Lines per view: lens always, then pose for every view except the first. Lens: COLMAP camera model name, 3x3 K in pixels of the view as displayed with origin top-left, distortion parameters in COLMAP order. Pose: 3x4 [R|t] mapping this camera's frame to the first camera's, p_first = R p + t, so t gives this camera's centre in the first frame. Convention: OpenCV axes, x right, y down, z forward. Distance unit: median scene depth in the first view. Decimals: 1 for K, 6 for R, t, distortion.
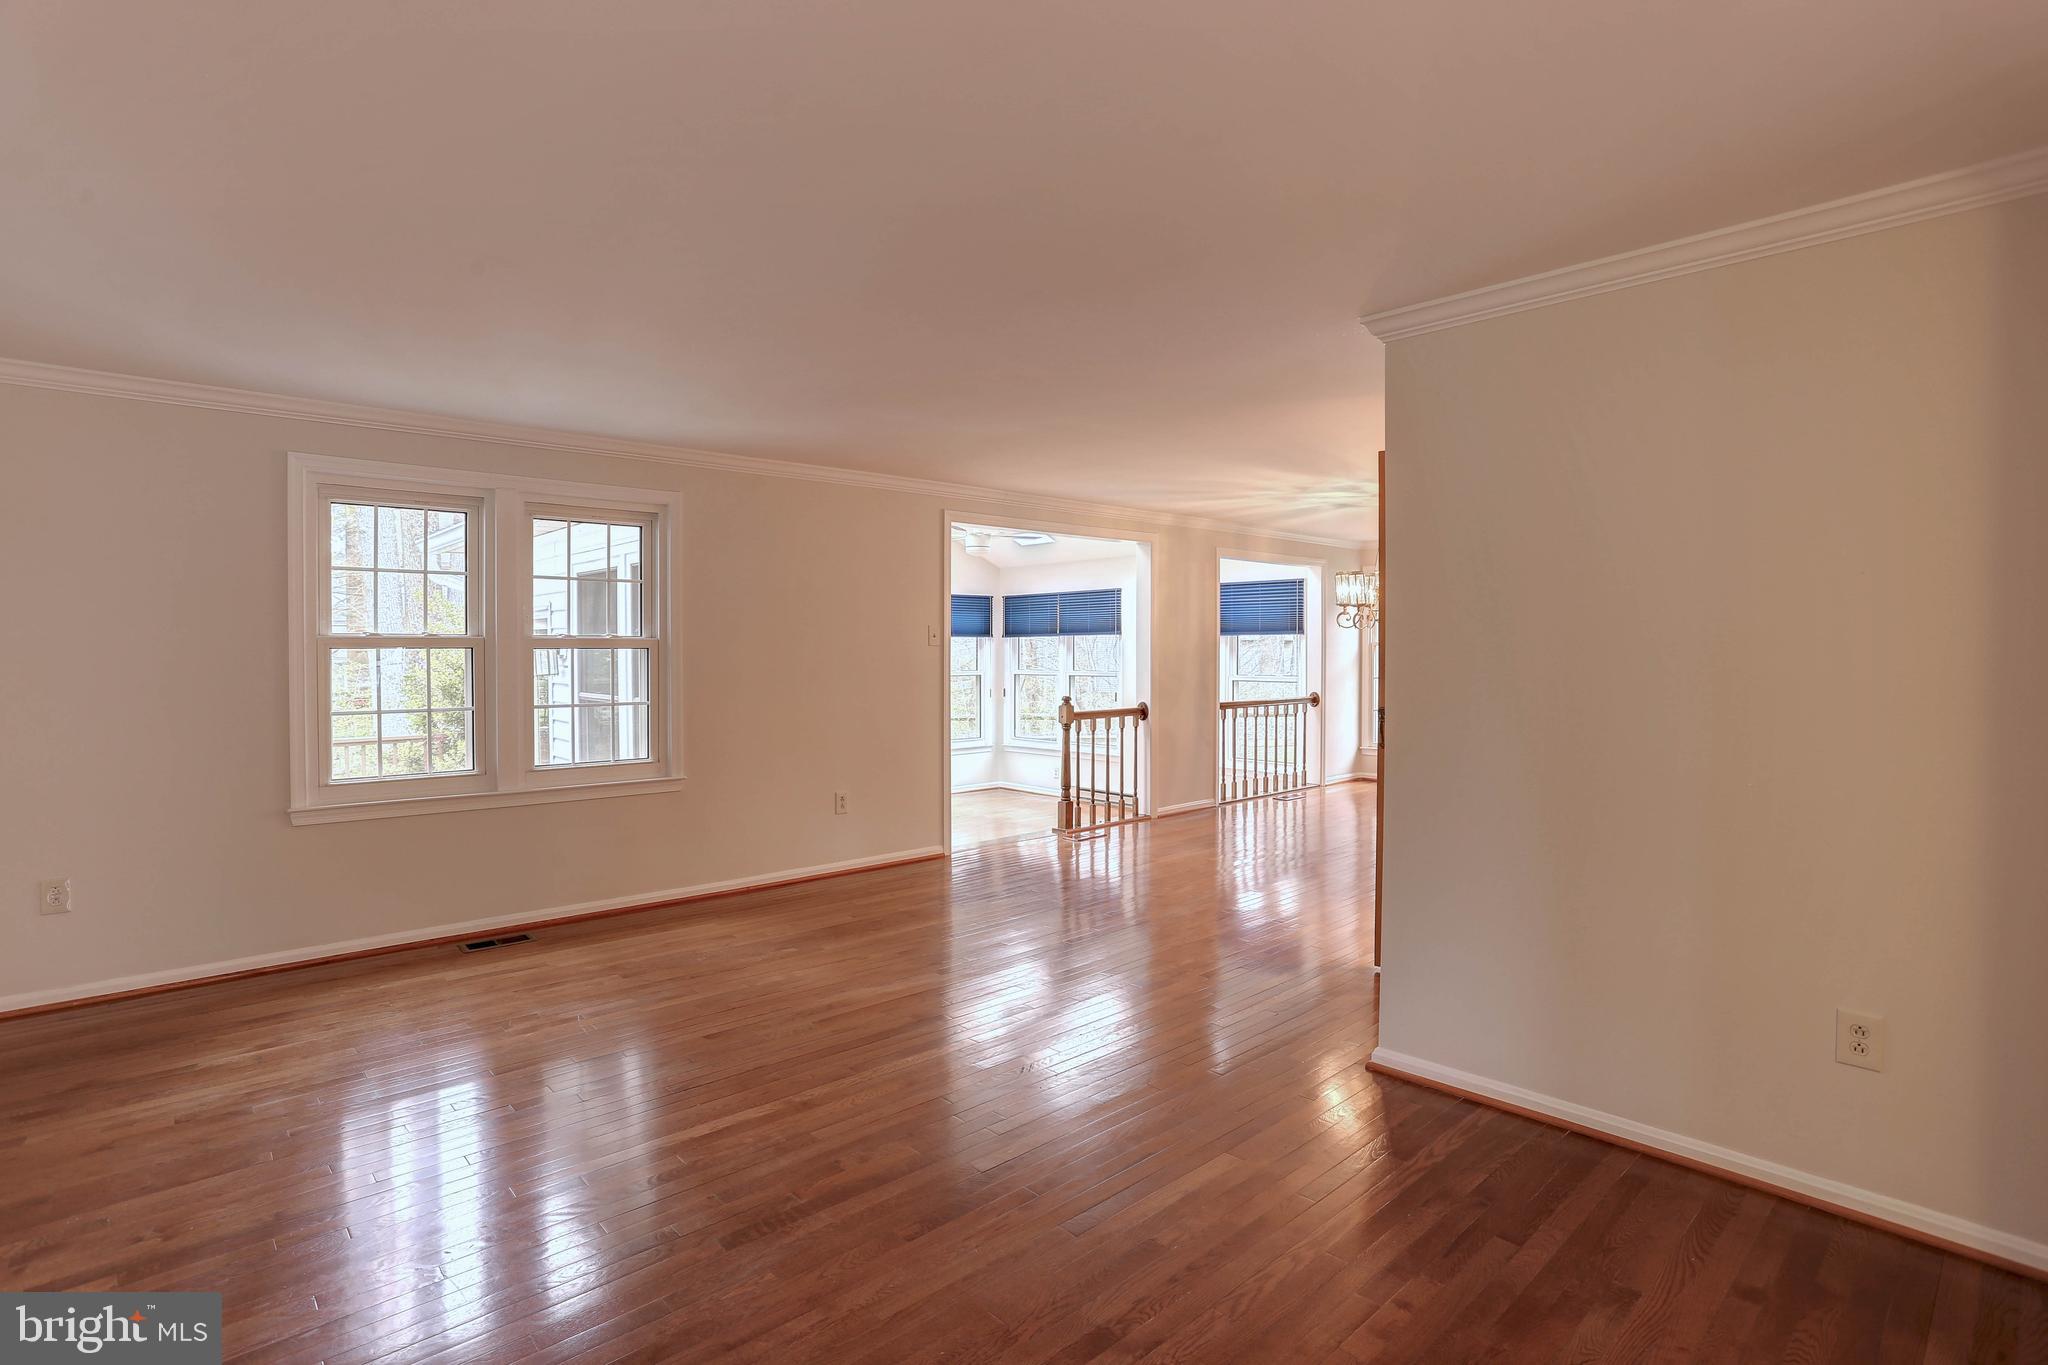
lens RADIAL K [[1017.9, 0, 1026.8], [0, 1017.9, 656.2], [0, 0, 1]] dist [-0.077476, 0.032534]
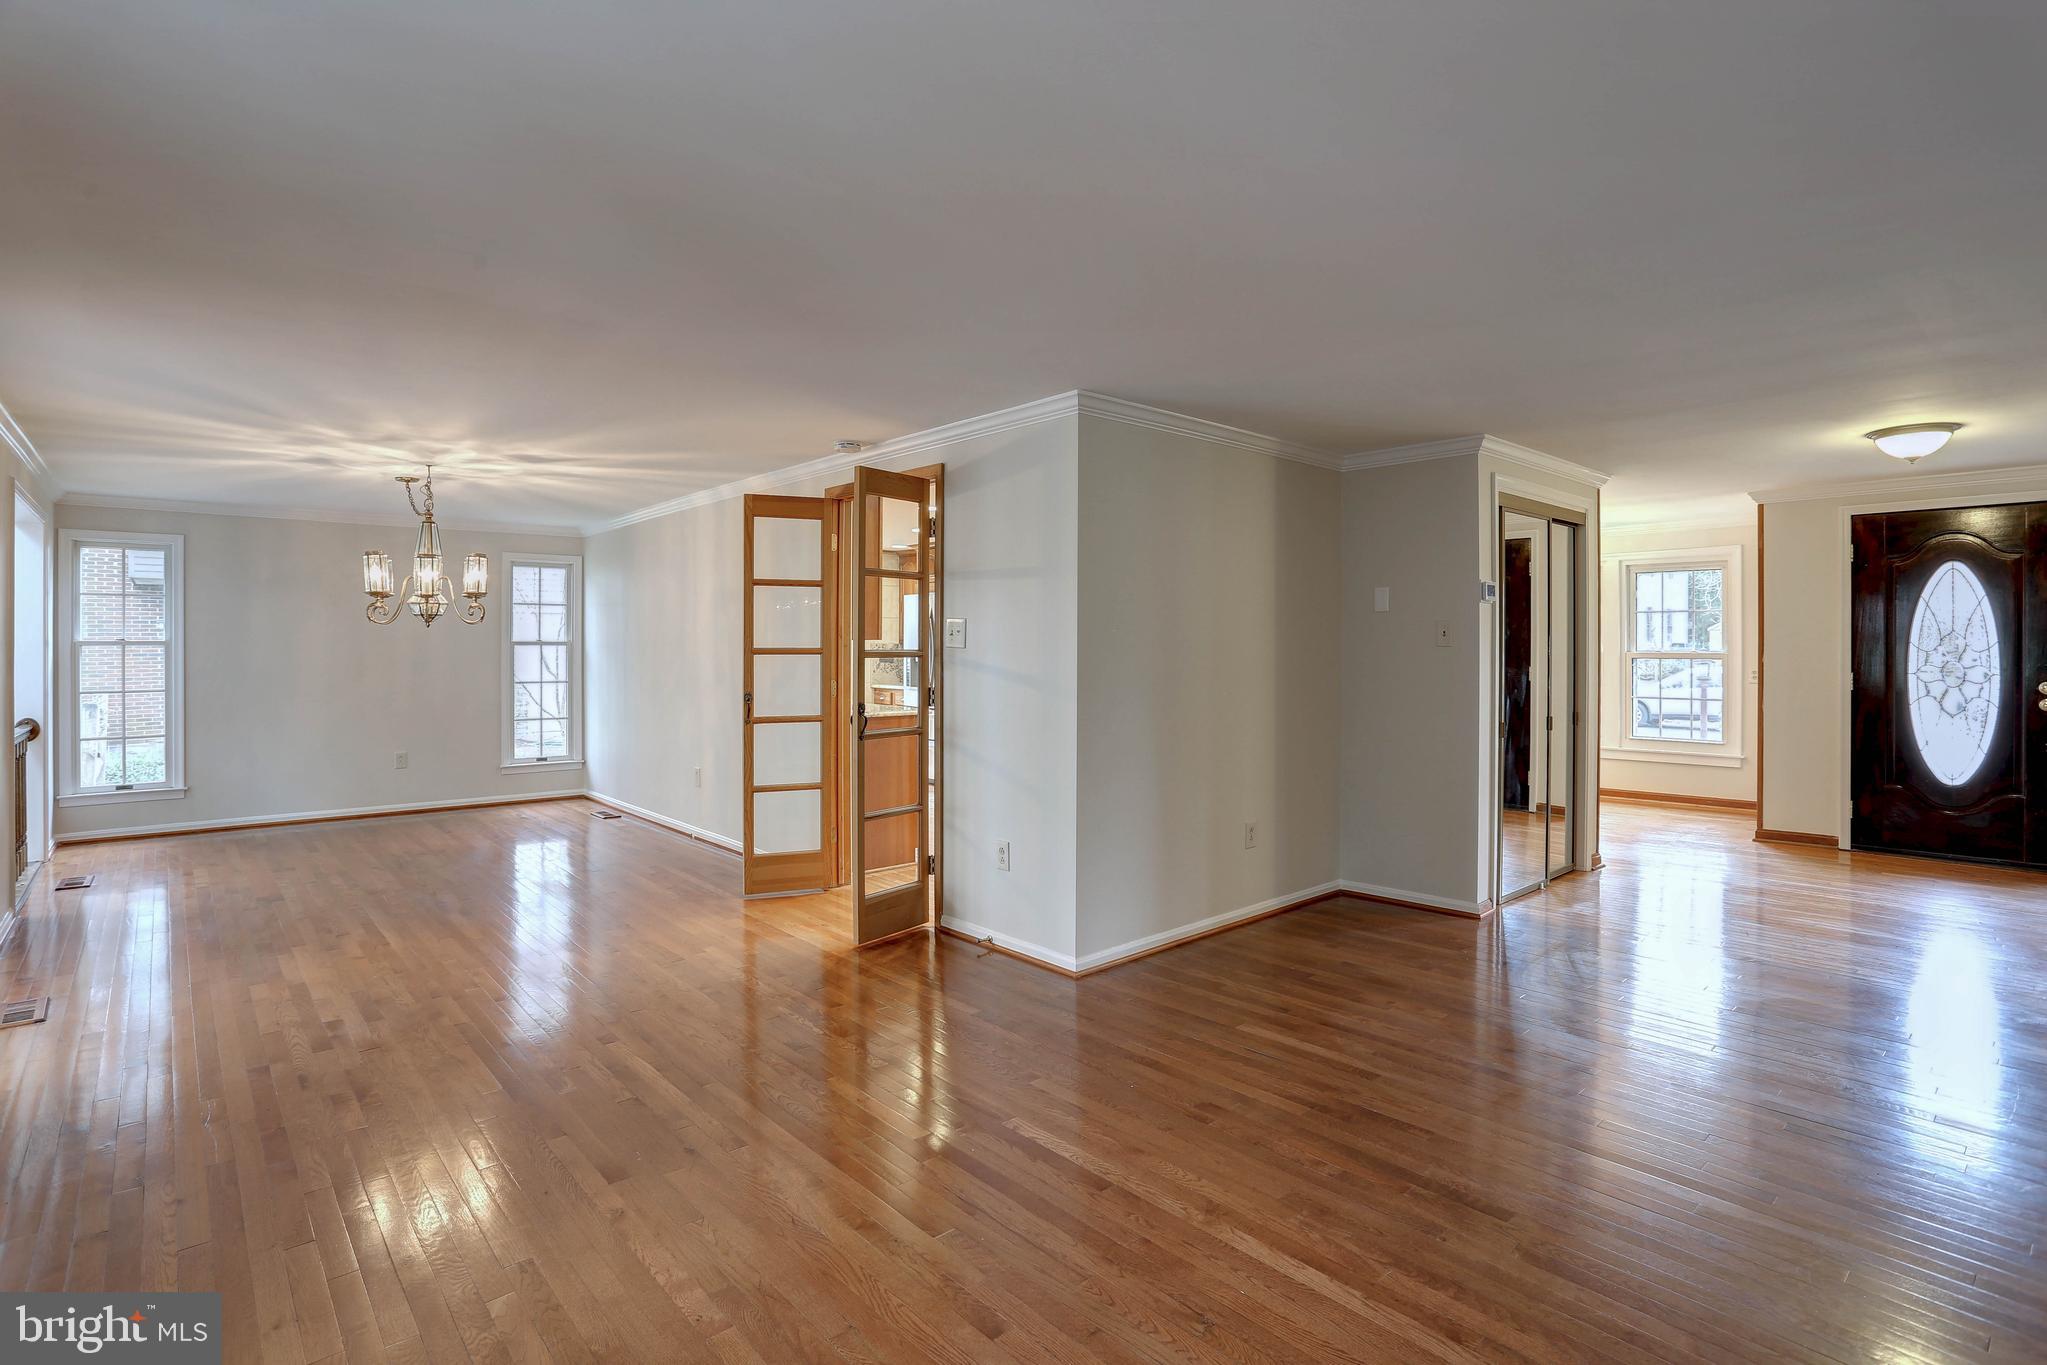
lens RADIAL K [[1017.4, 0, 1026.3], [0, 1017.4, 656.2], [0, 0, 1]] dist [-0.077476, 0.032534]
pose [[0.016542, -0.011977, 0.999791, -0.590049], [0.011795, 0.999861, 0.011783, -0.007605], [-0.999794, 0.011598, 0.016681, 0.650039]]
